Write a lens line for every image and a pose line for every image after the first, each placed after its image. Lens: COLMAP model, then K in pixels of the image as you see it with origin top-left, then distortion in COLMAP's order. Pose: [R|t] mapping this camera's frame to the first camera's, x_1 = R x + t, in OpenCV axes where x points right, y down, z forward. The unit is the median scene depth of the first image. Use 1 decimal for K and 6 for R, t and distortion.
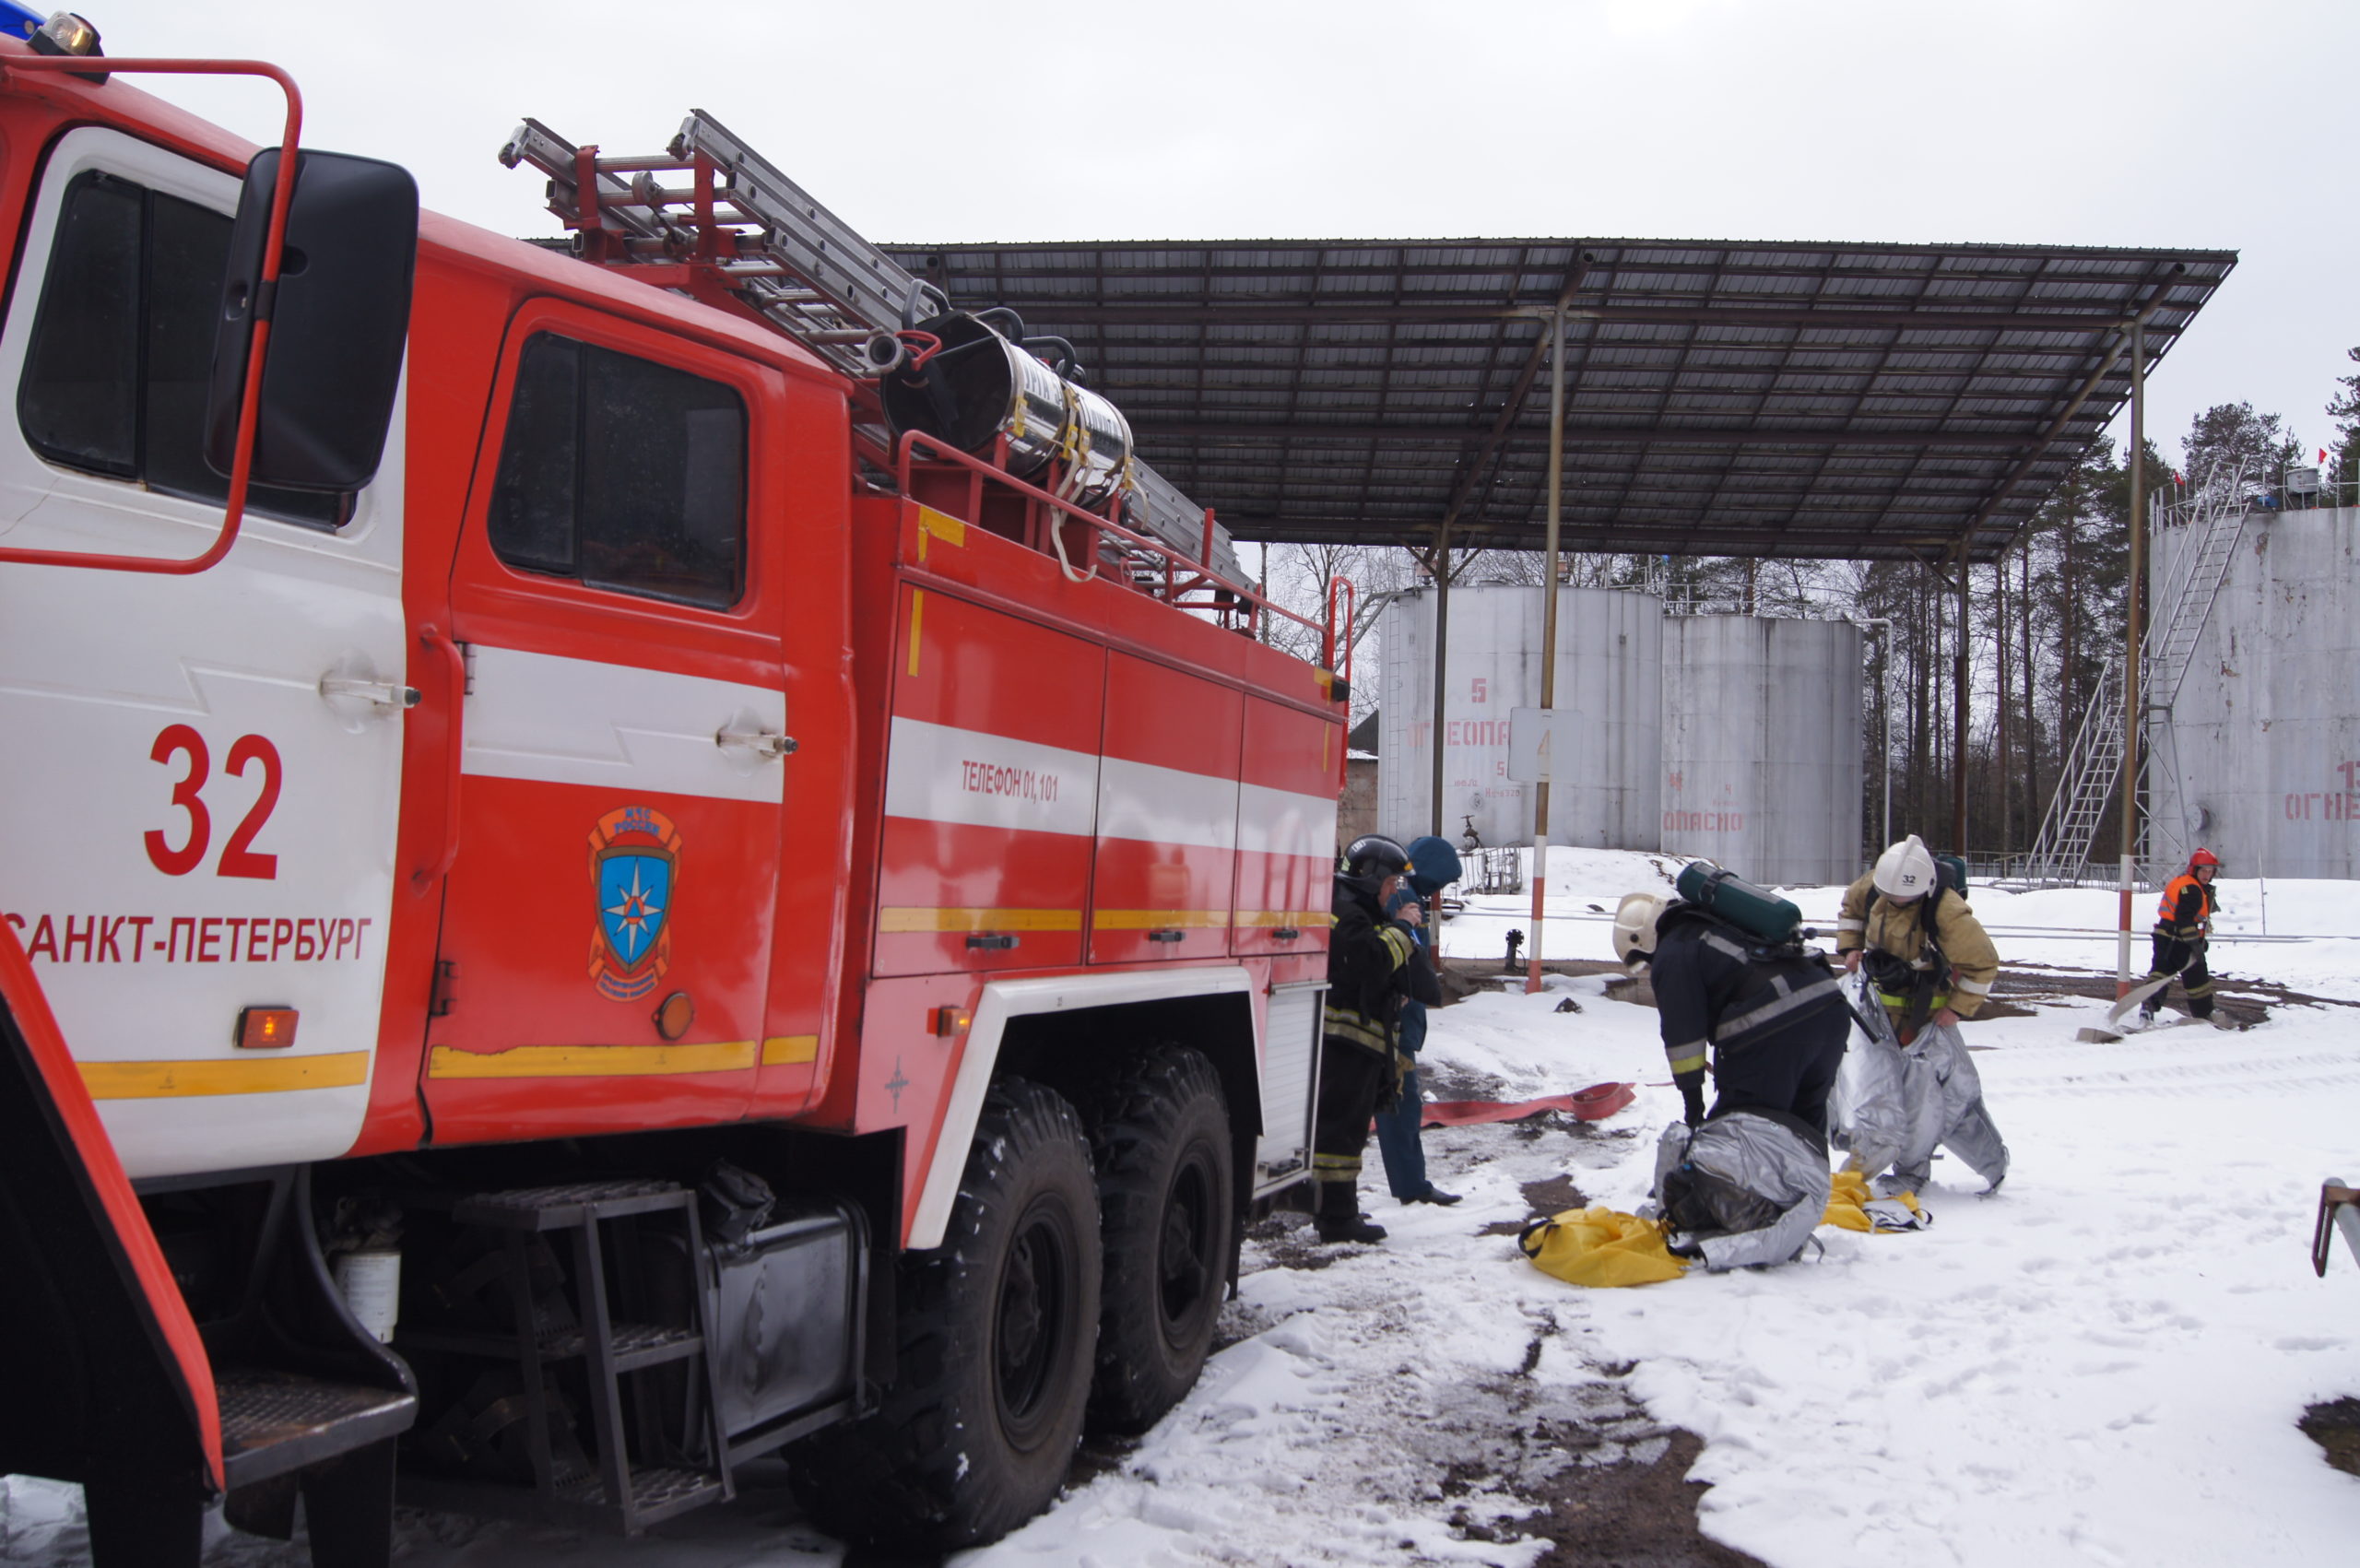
lens RADIAL K [[2440.7, 0, 1178.6], [0, 2440.7, 787.0], [0, 0, 1]] dist [0.011320, 0.000000]
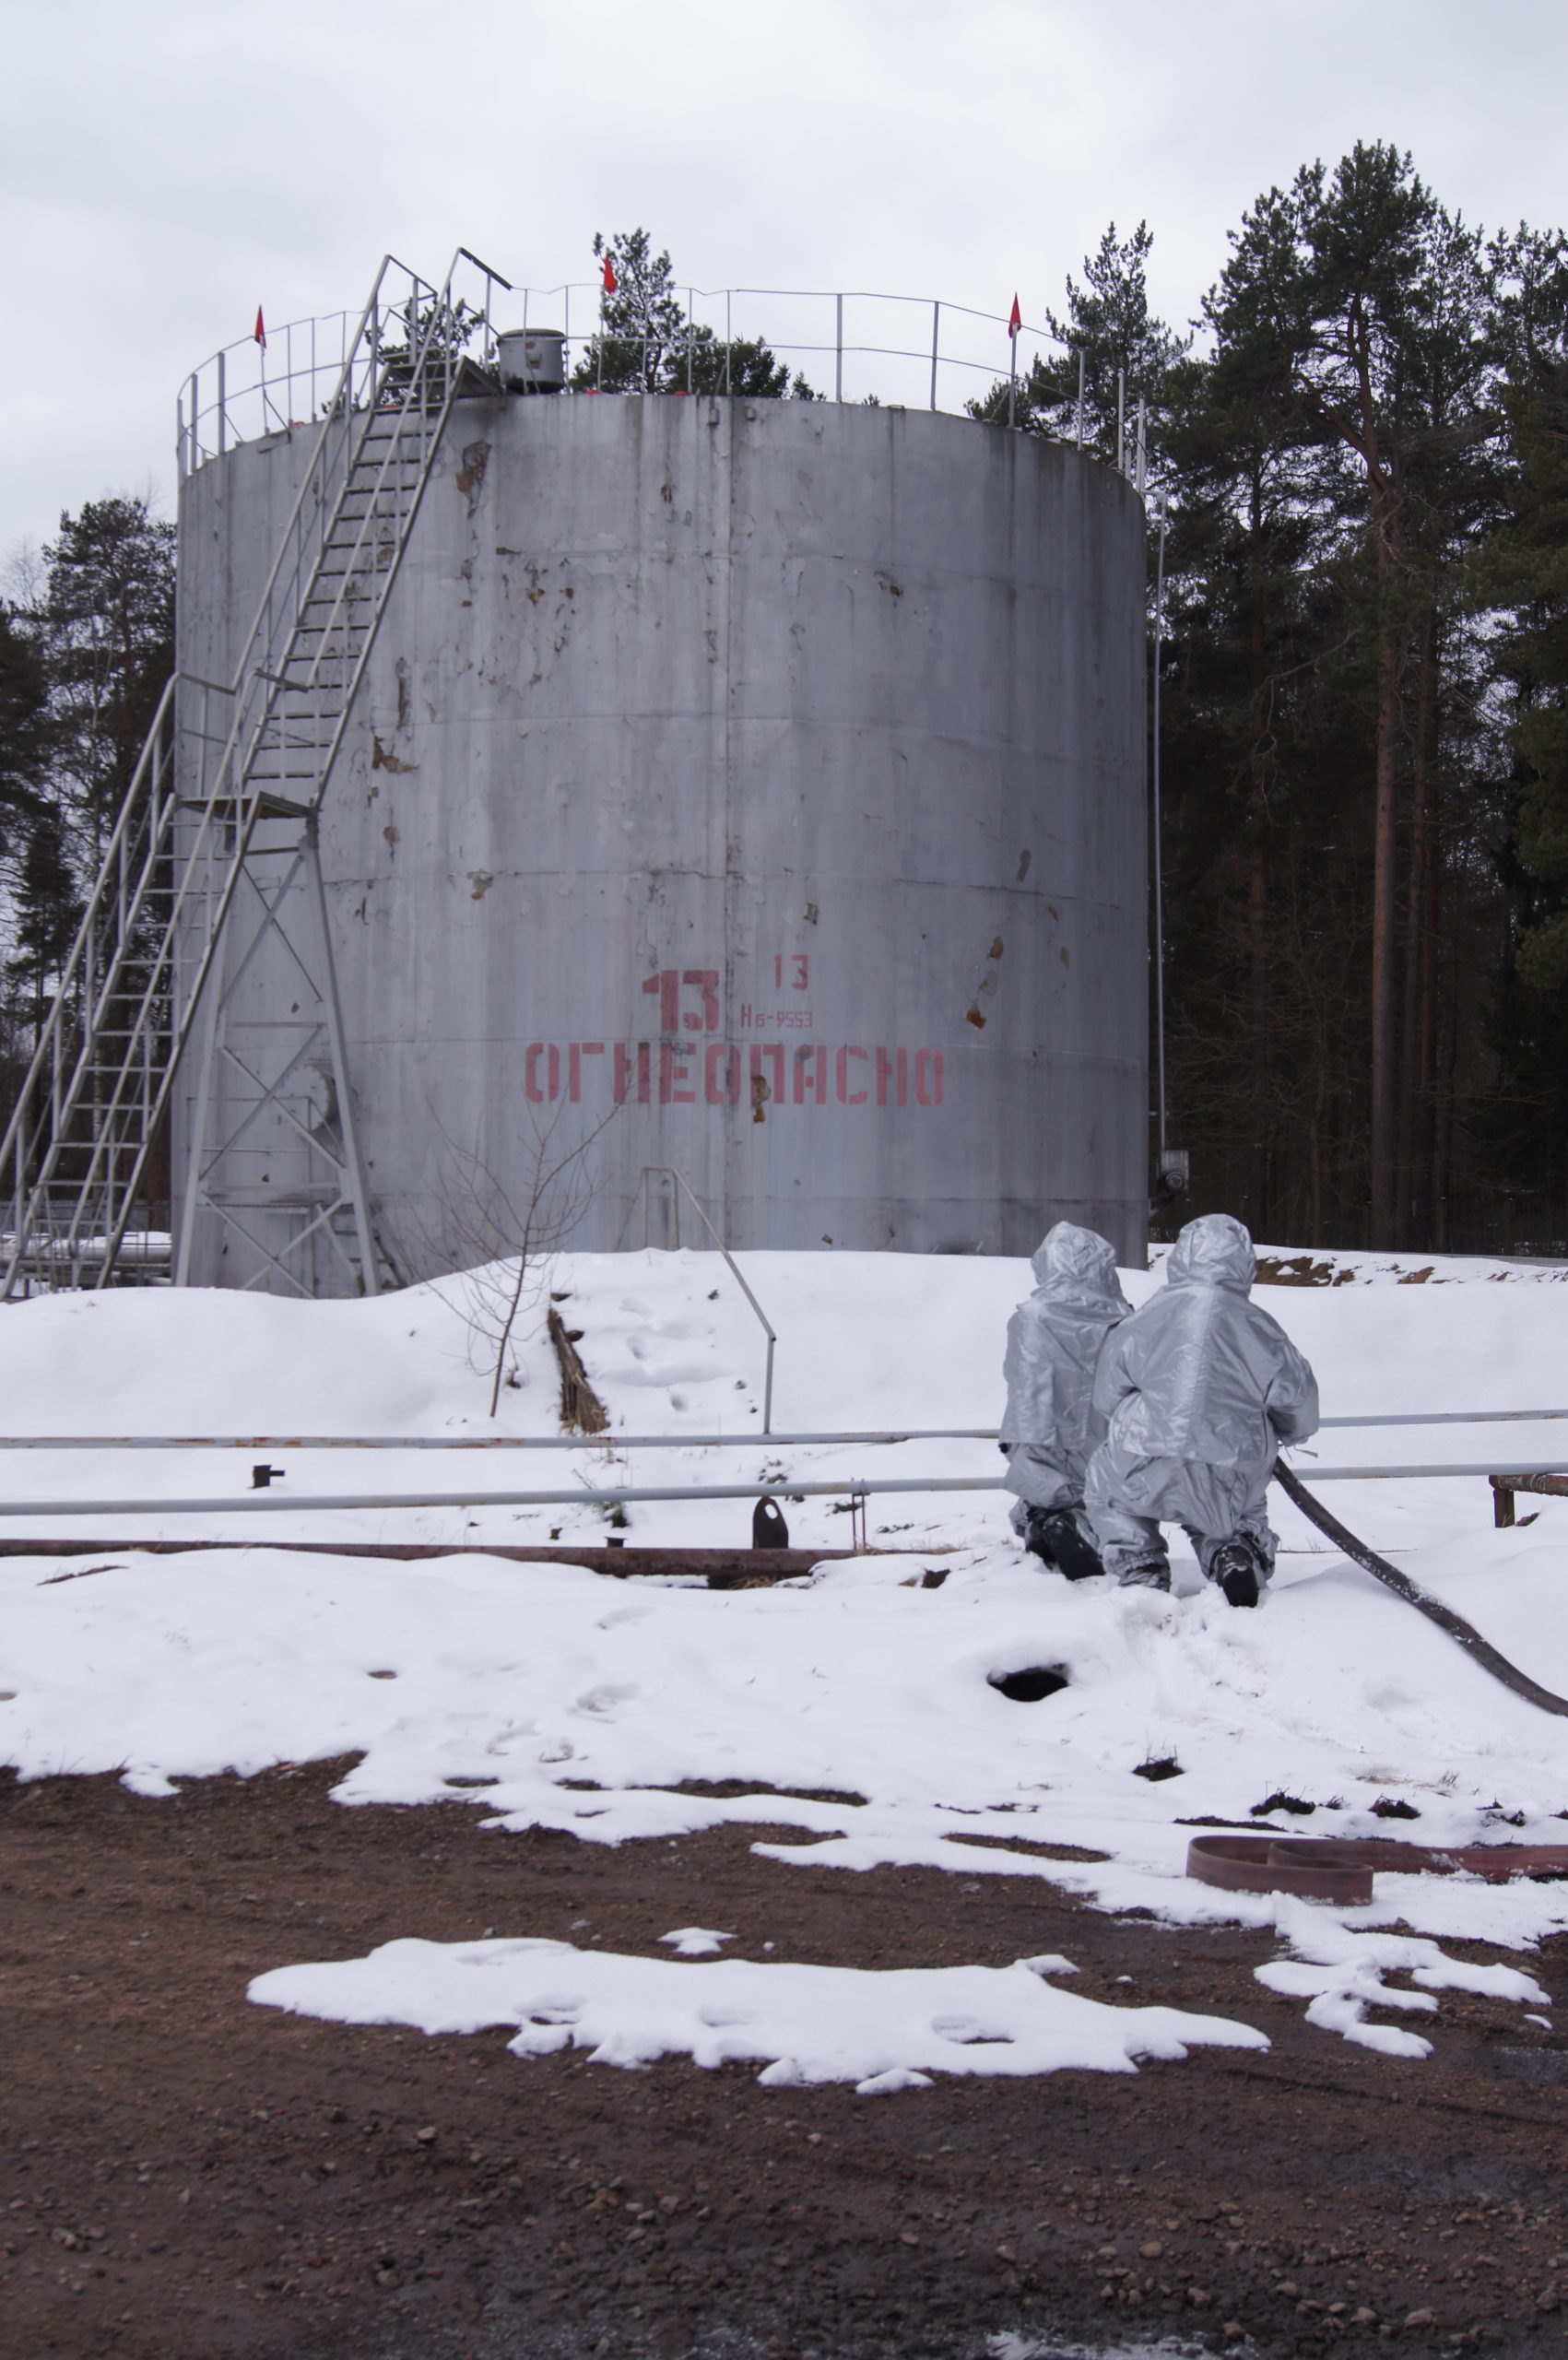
lens RADIAL K [[2885.0, 0, 782.7], [0, 2885.0, 1177.6], [0, 0, 1]] dist [-0.022830, 0.000000]
pose [[0.776647, 0.002031, 0.629933, 0.164787], [-0.018648, 0.999631, 0.019769, 0.015537], [-0.629660, -0.027101, 0.776398, 0.569367]]
